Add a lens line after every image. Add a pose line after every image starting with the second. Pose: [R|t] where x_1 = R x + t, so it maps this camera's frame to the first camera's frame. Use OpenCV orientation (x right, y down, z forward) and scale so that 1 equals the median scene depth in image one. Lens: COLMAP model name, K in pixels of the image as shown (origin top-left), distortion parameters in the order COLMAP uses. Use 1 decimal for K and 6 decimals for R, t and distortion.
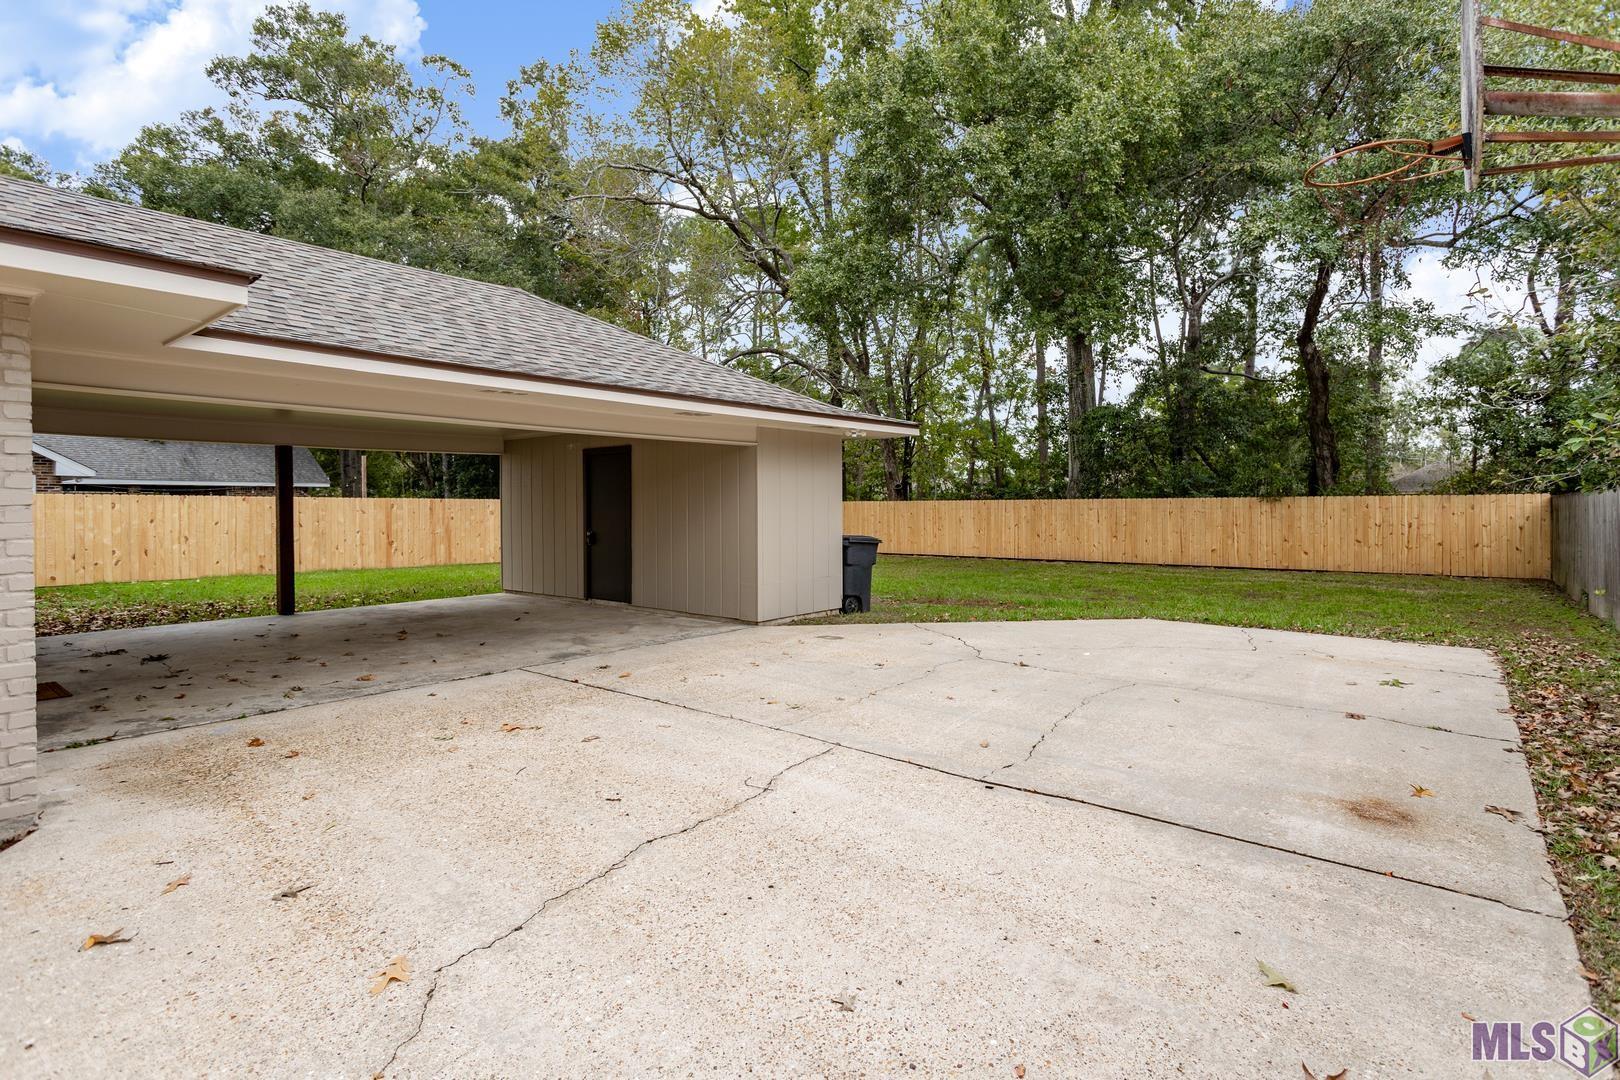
lens RADIAL K [[794.8, 0, 812.1], [0, 794.8, 505.3], [0, 0, 1]] dist [0.000652, 0.000283]
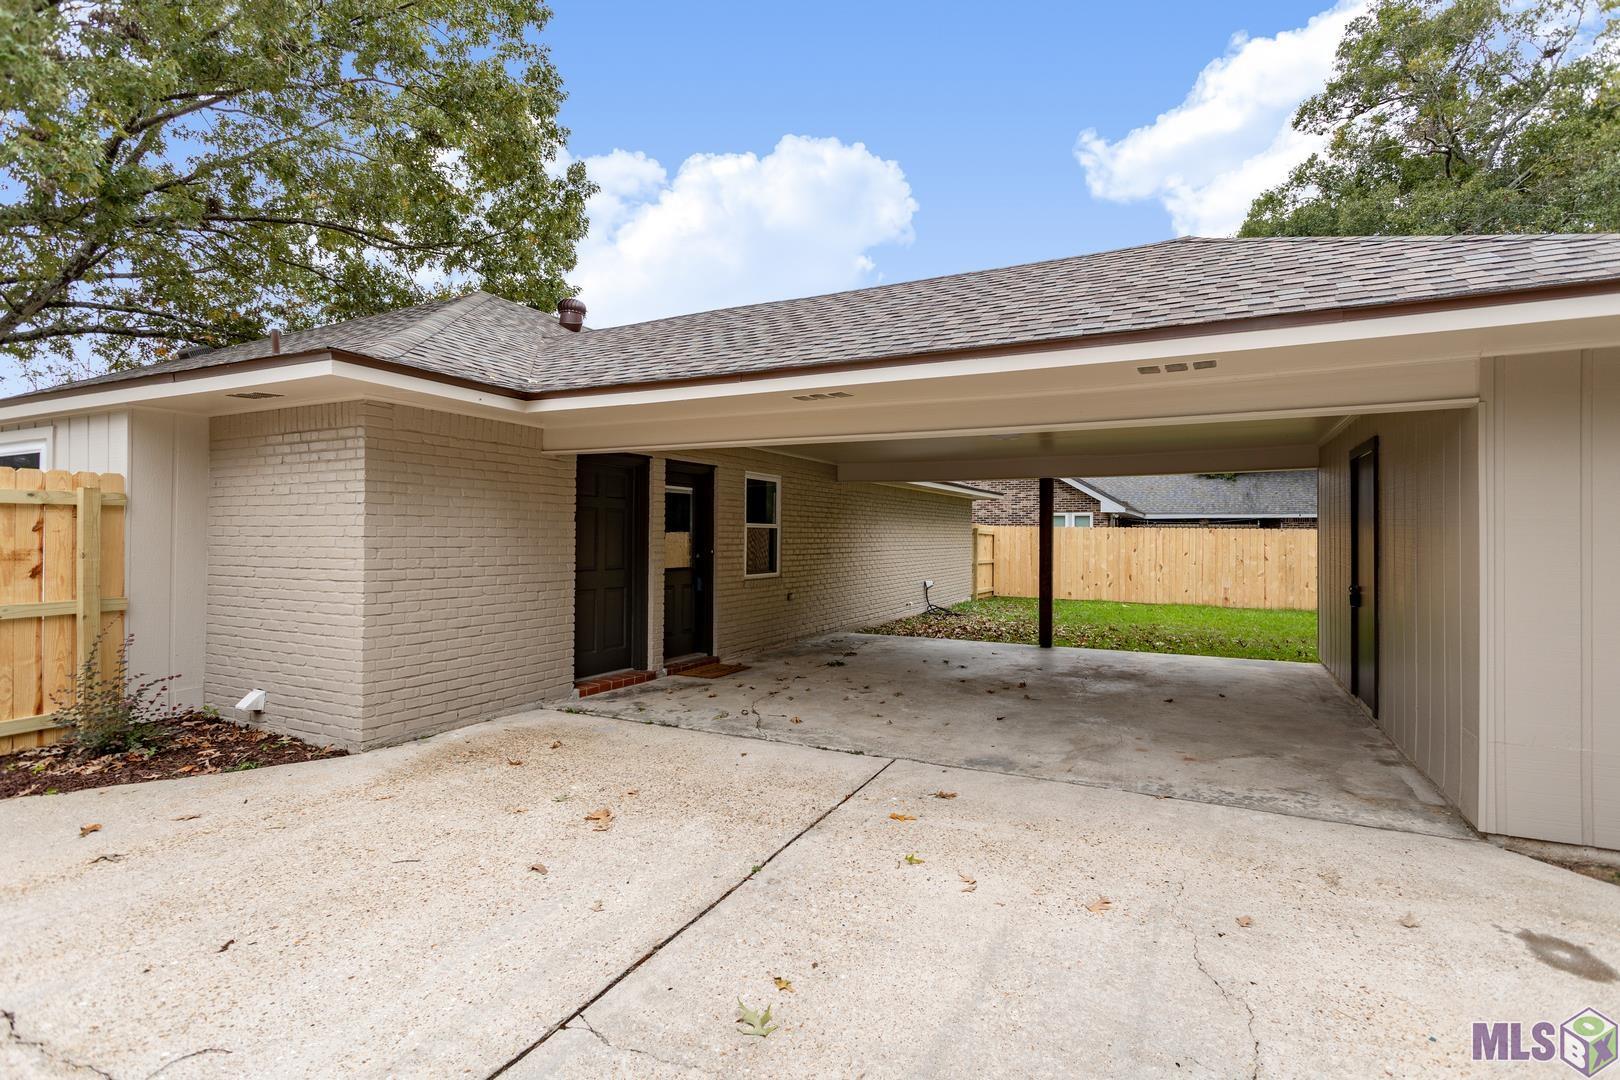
lens RADIAL K [[757.6, 0, 810.0], [0, 757.6, 540.0], [0, 0, 1]] dist [0.000665, 0.000647]
pose [[0.238604, 0.012687, -0.971034, 0.118821], [-0.008501, 0.999904, 0.010975, -0.003059], [0.971080, 0.005636, 0.238689, 0.292834]]
